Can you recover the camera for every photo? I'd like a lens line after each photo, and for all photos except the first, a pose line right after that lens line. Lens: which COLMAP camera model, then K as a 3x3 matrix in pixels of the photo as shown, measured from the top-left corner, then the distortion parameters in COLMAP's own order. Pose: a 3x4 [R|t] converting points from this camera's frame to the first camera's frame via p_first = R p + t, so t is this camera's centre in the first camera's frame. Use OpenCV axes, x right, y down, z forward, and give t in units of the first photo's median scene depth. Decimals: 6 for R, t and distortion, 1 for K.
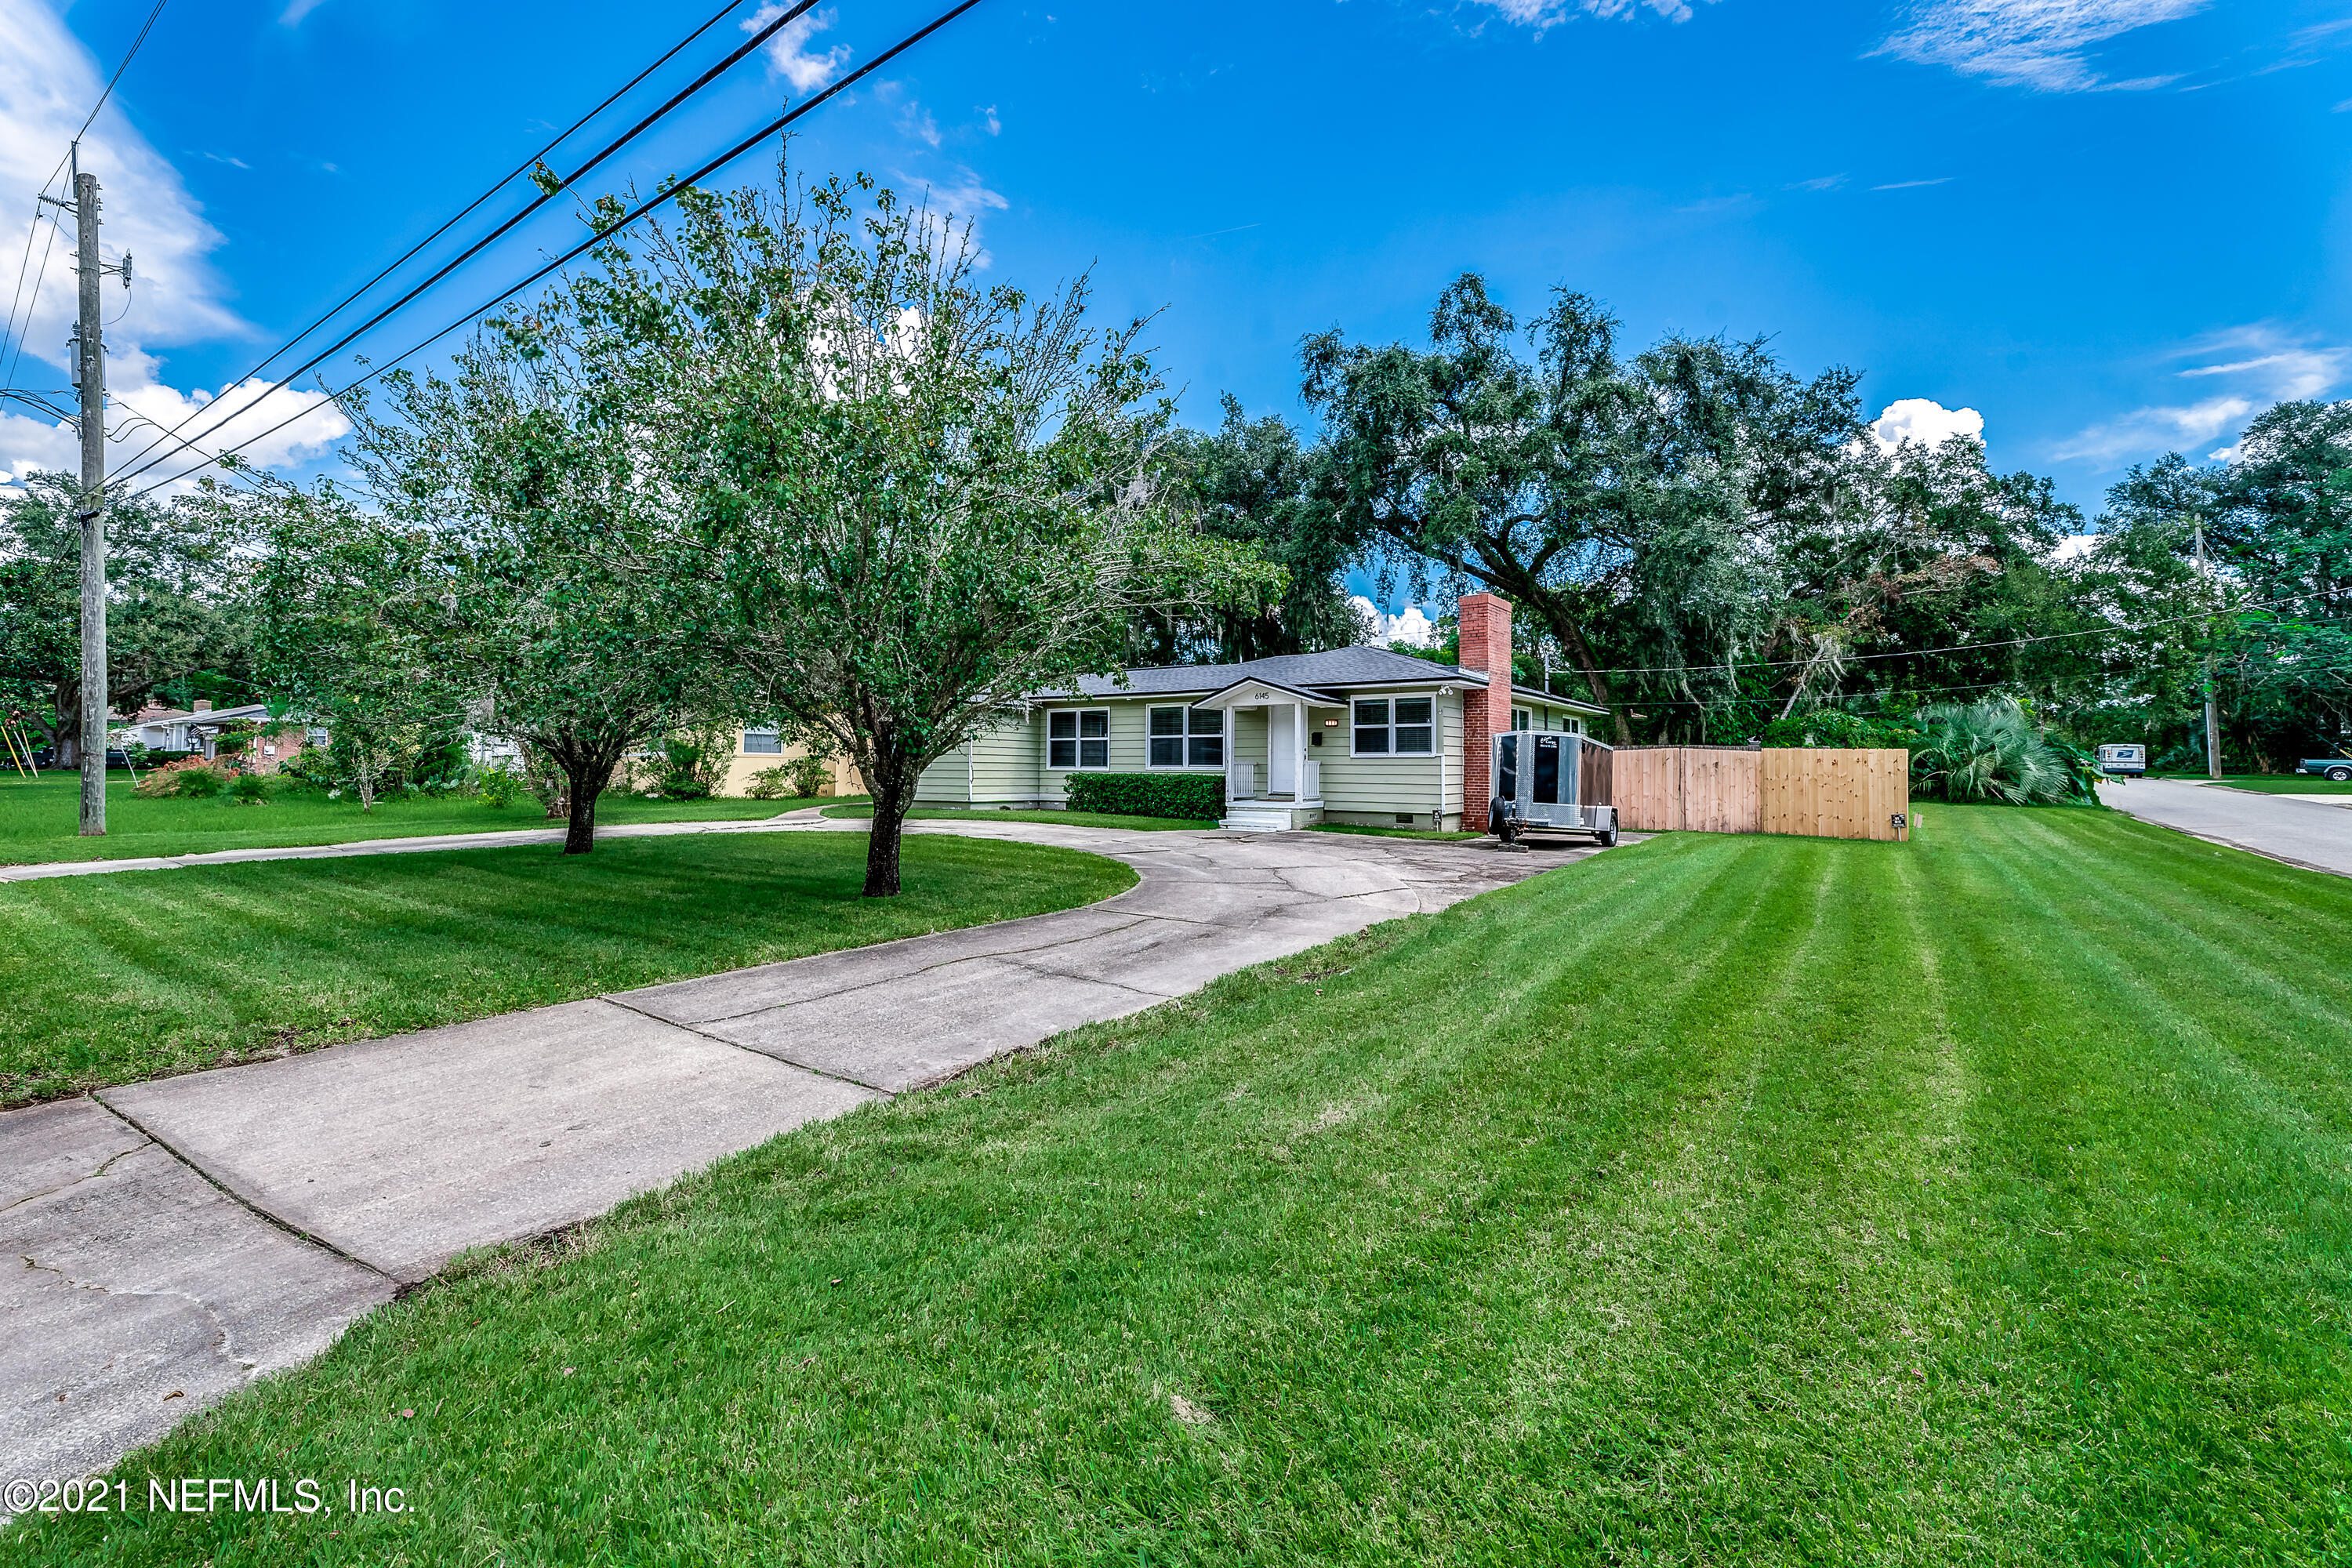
lens RADIAL K [[983.1, 0, 1176.0], [0, 983.1, 784.0], [0, 0, 1]] dist [0.000910, -0.000031]
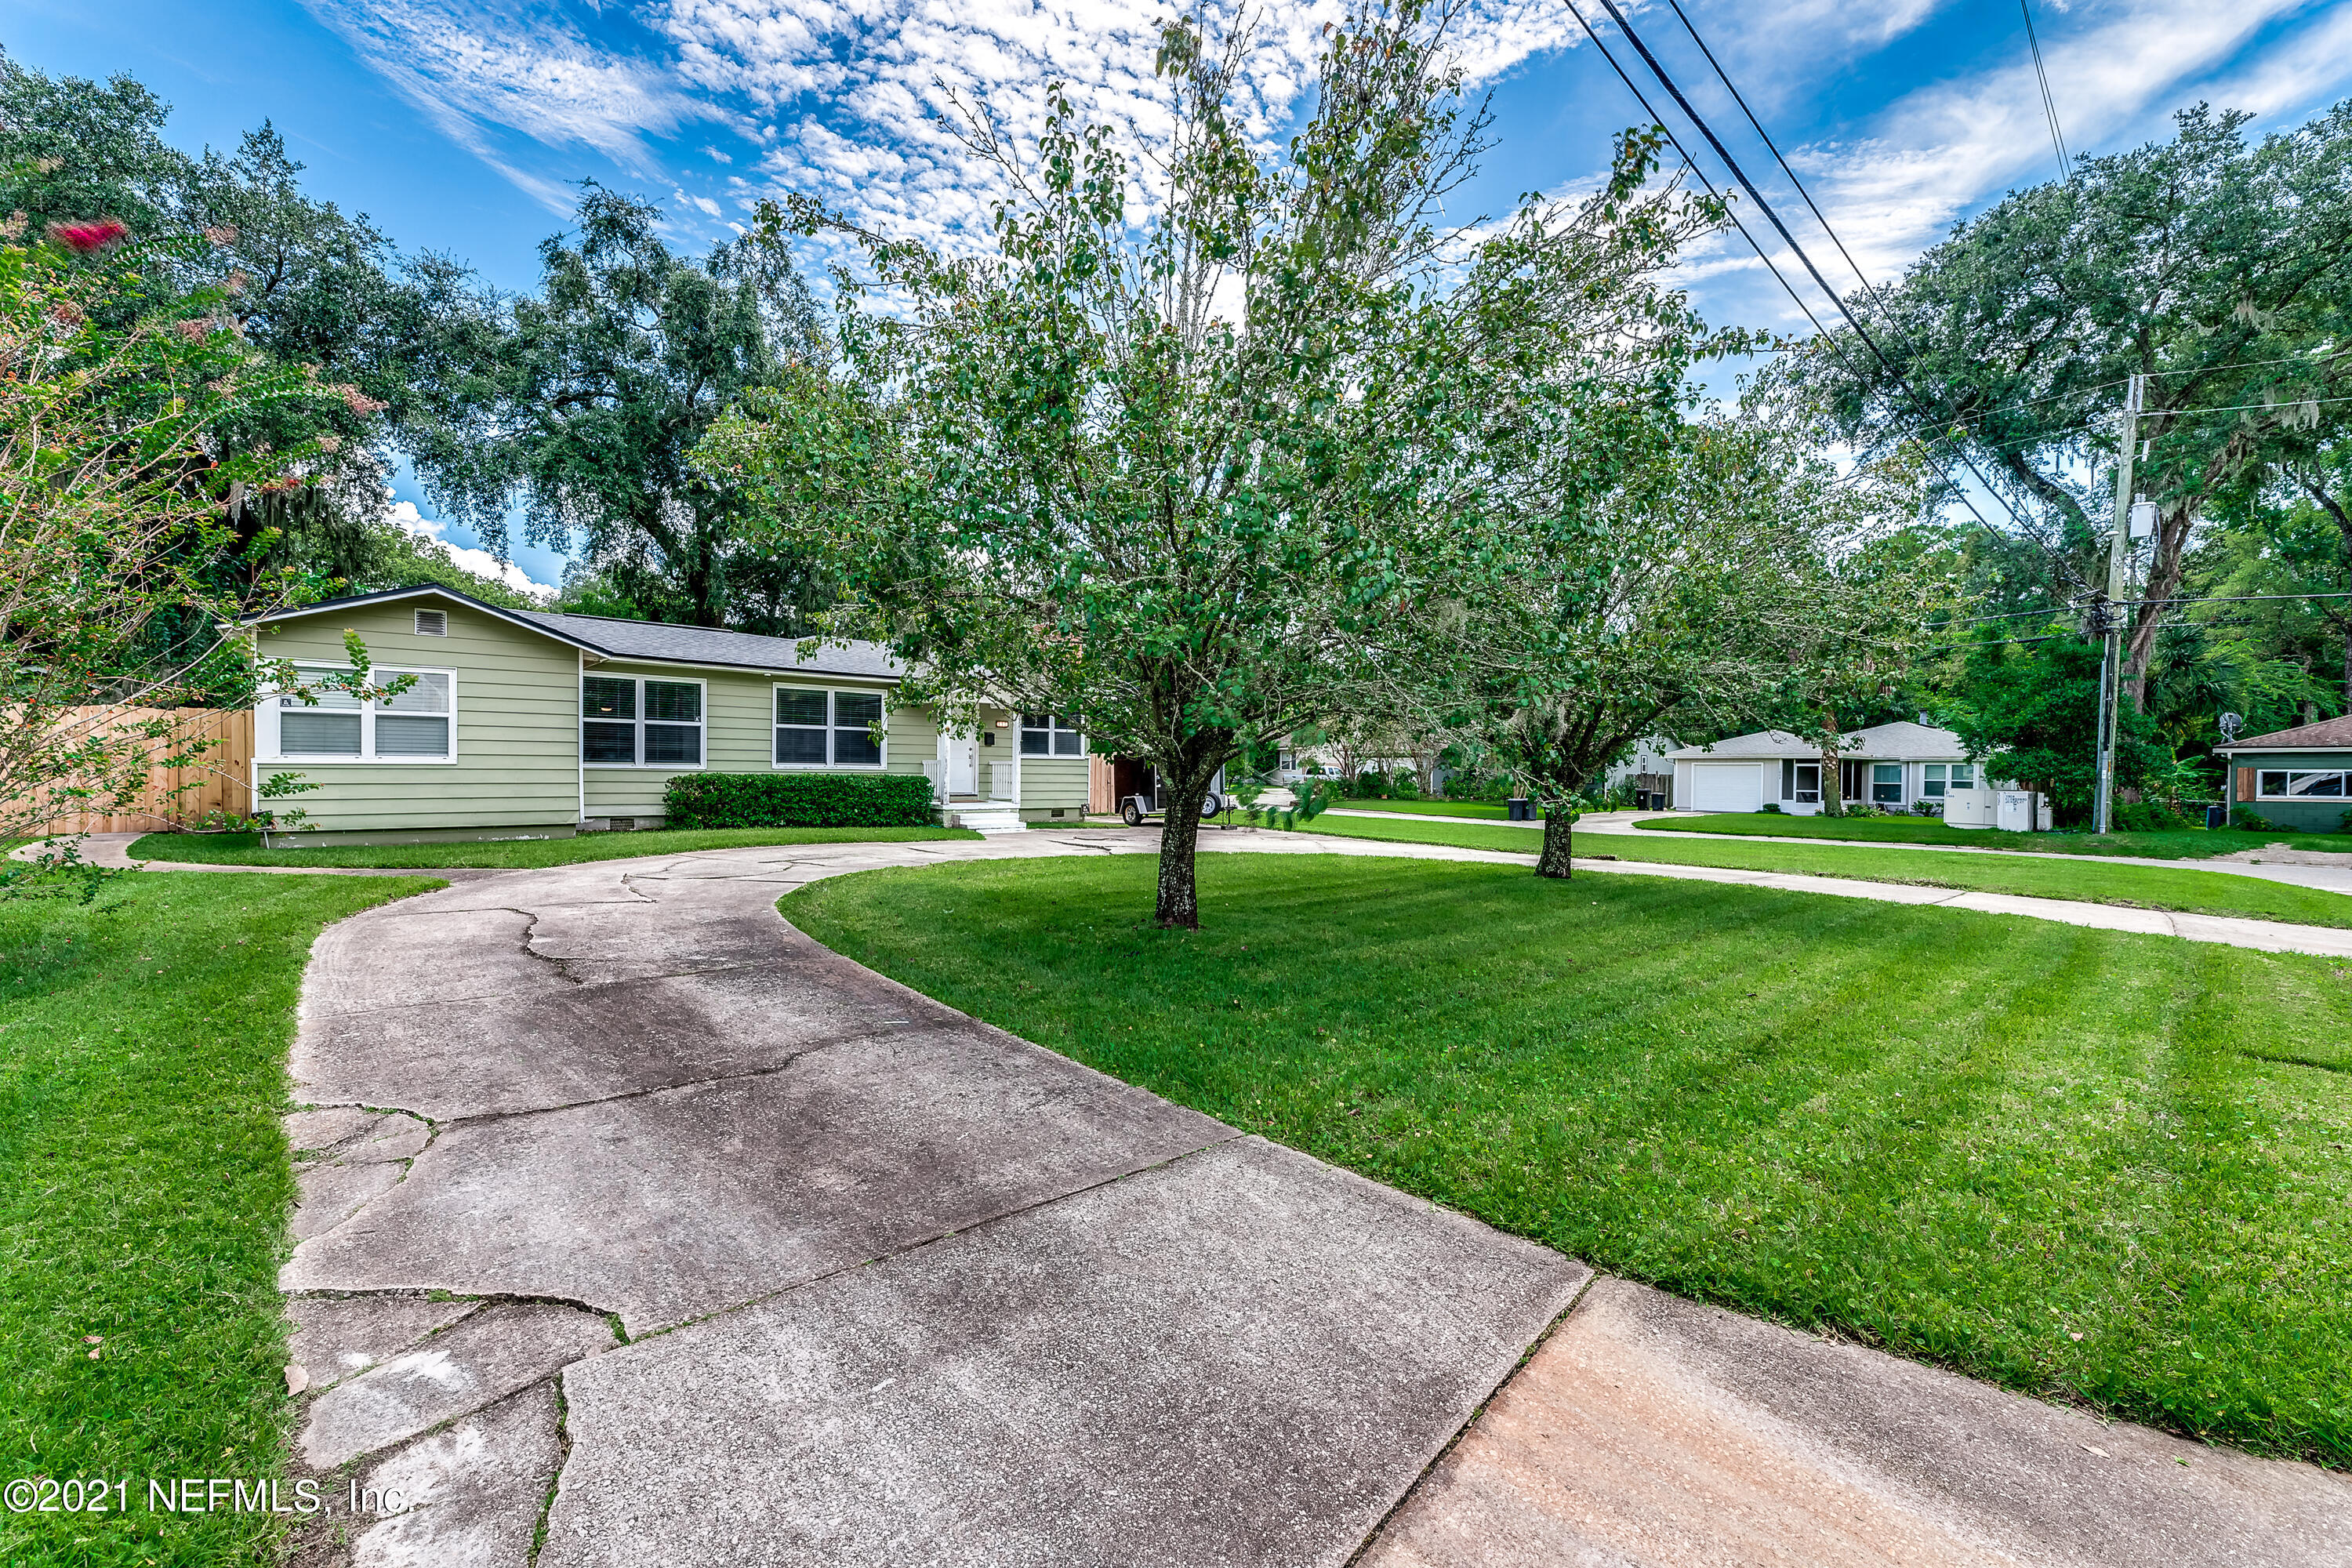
lens RADIAL K [[983.1, 0, 1176.0], [0, 983.1, 784.0], [0, 0, 1]] dist [0.000910, -0.000031]
pose [[0.212492, -0.014058, 0.977062, -0.740609], [0.005149, 0.999899, 0.013267, -0.011204], [-0.977149, 0.002212, 0.212543, 0.552600]]
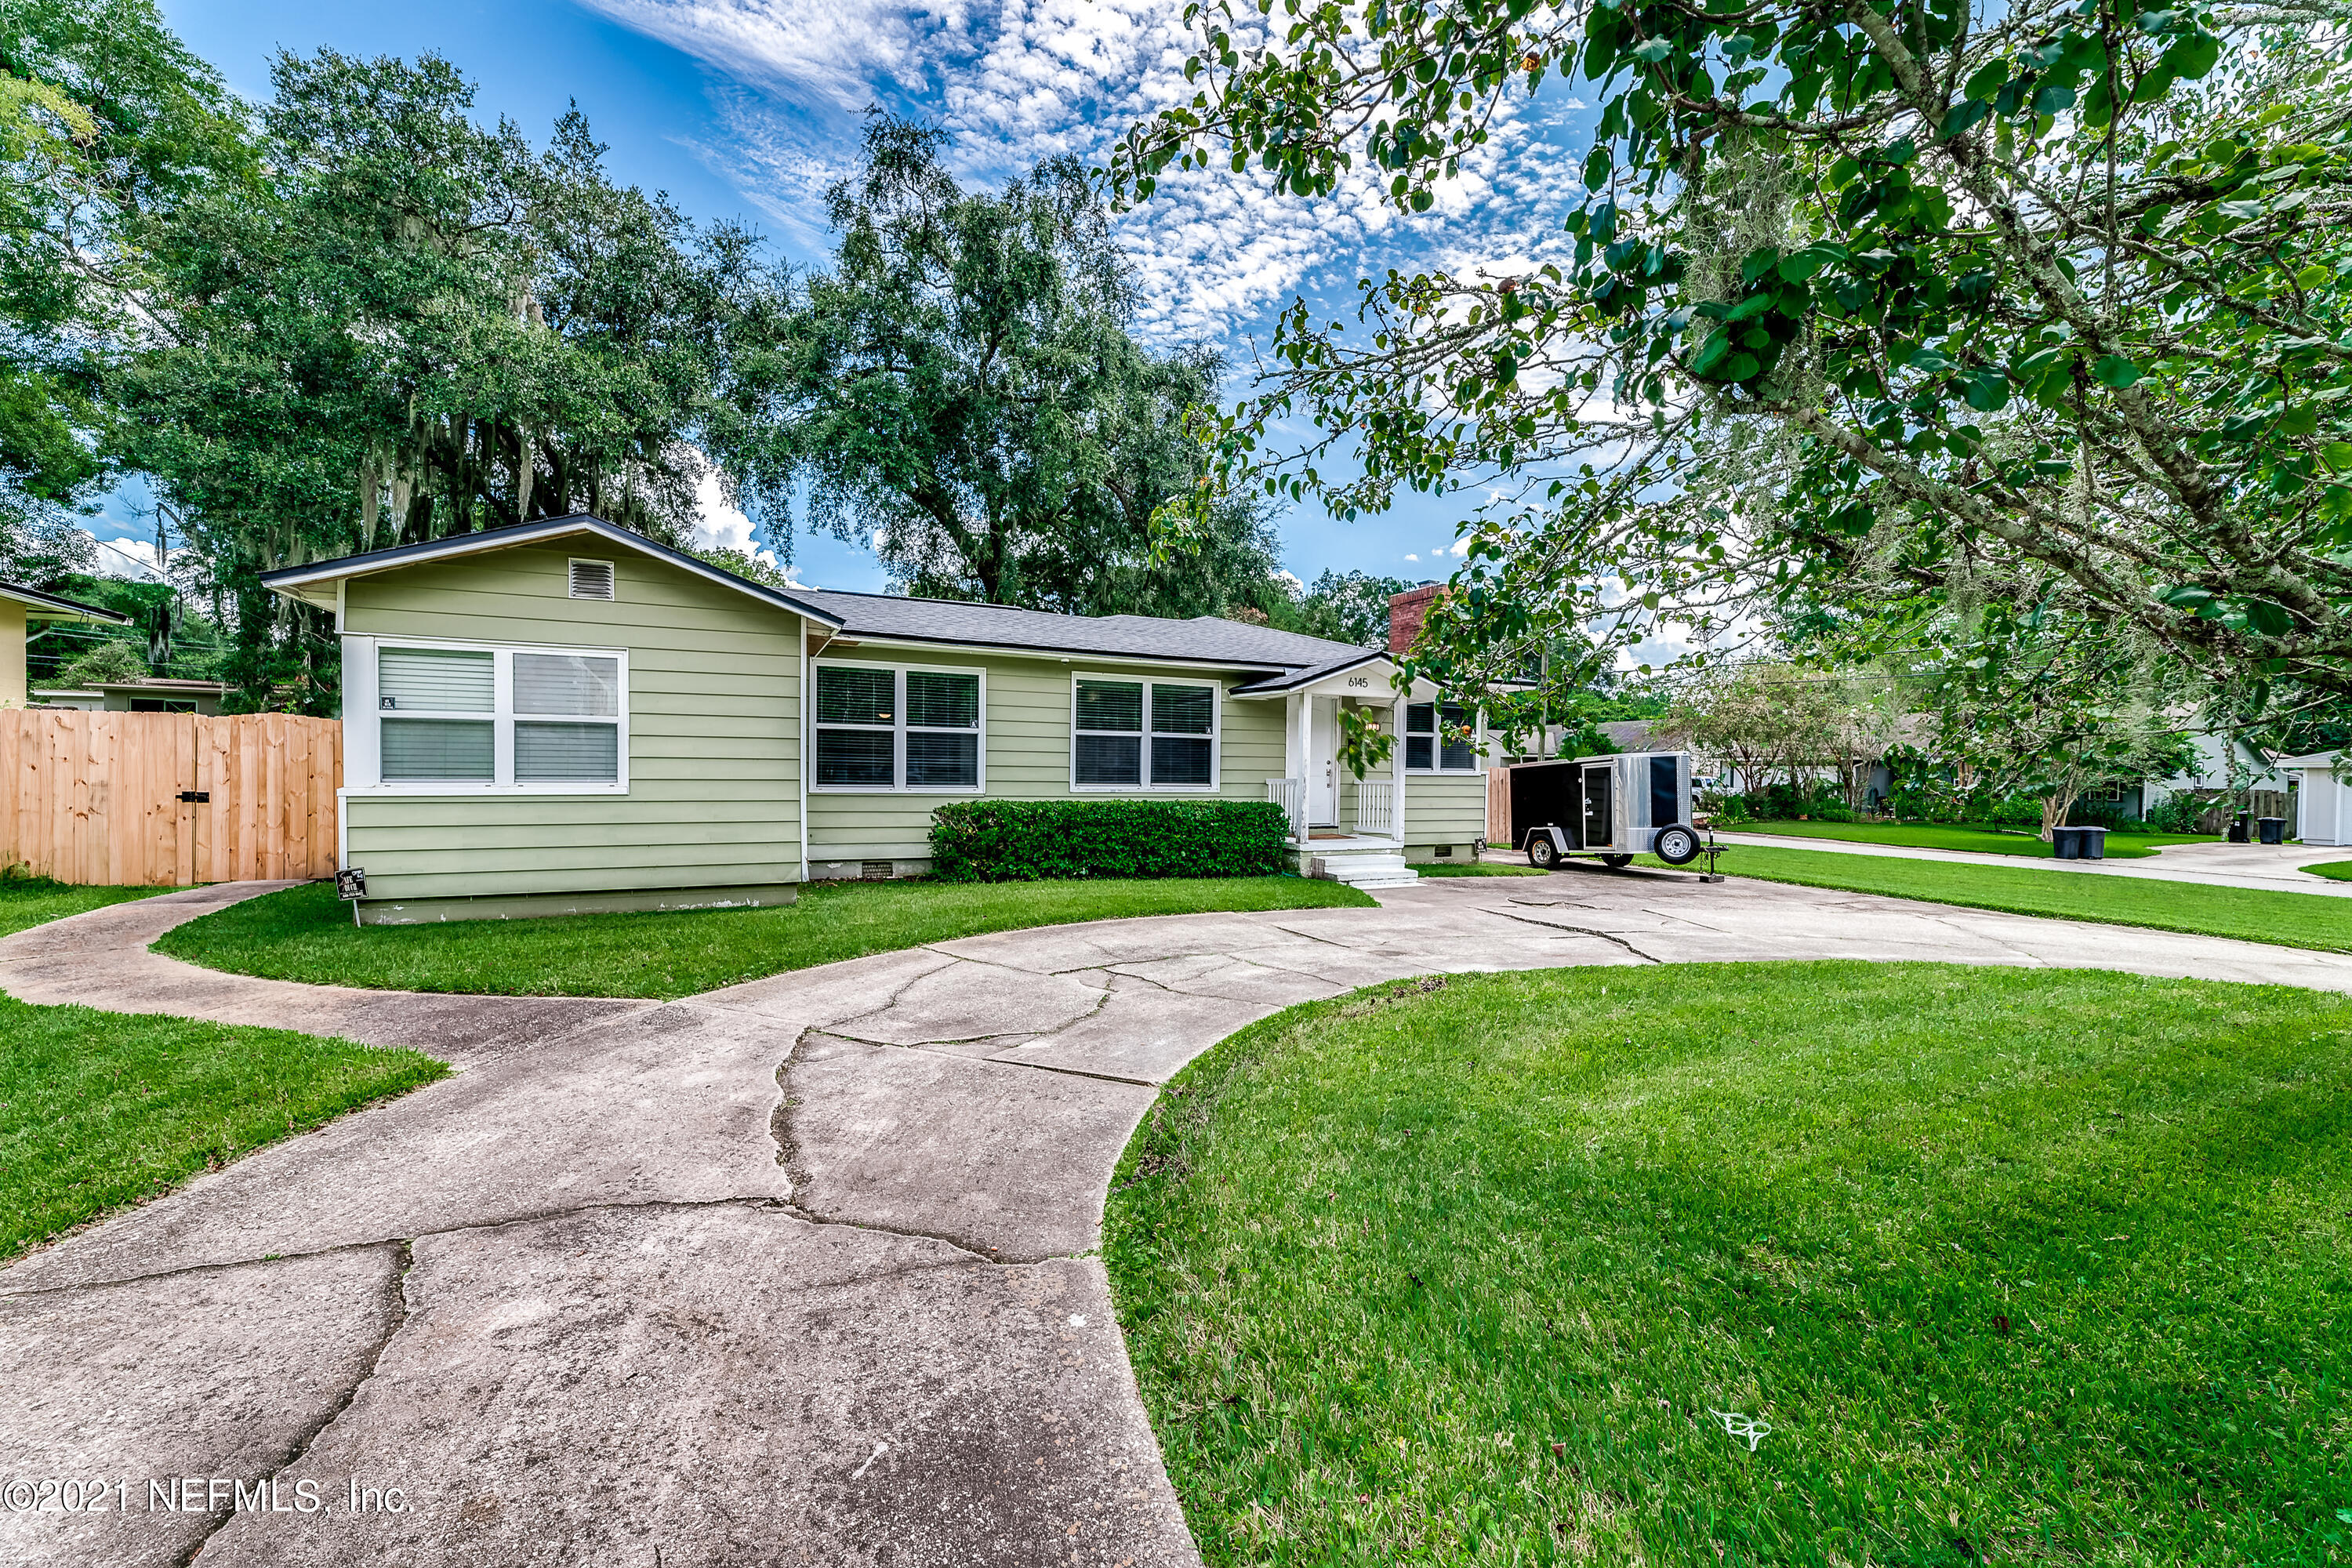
lens RADIAL K [[962.8, 0, 1174.4], [0, 962.8, 774.4], [0, 0, 1]] dist [0.008561, 0.000038]
pose [[0.468883, 0.001133, 0.883259, -0.495401], [0.005365, 0.999977, -0.004131, -0.022460], [-0.883244, 0.006676, 0.468866, 0.727127]]
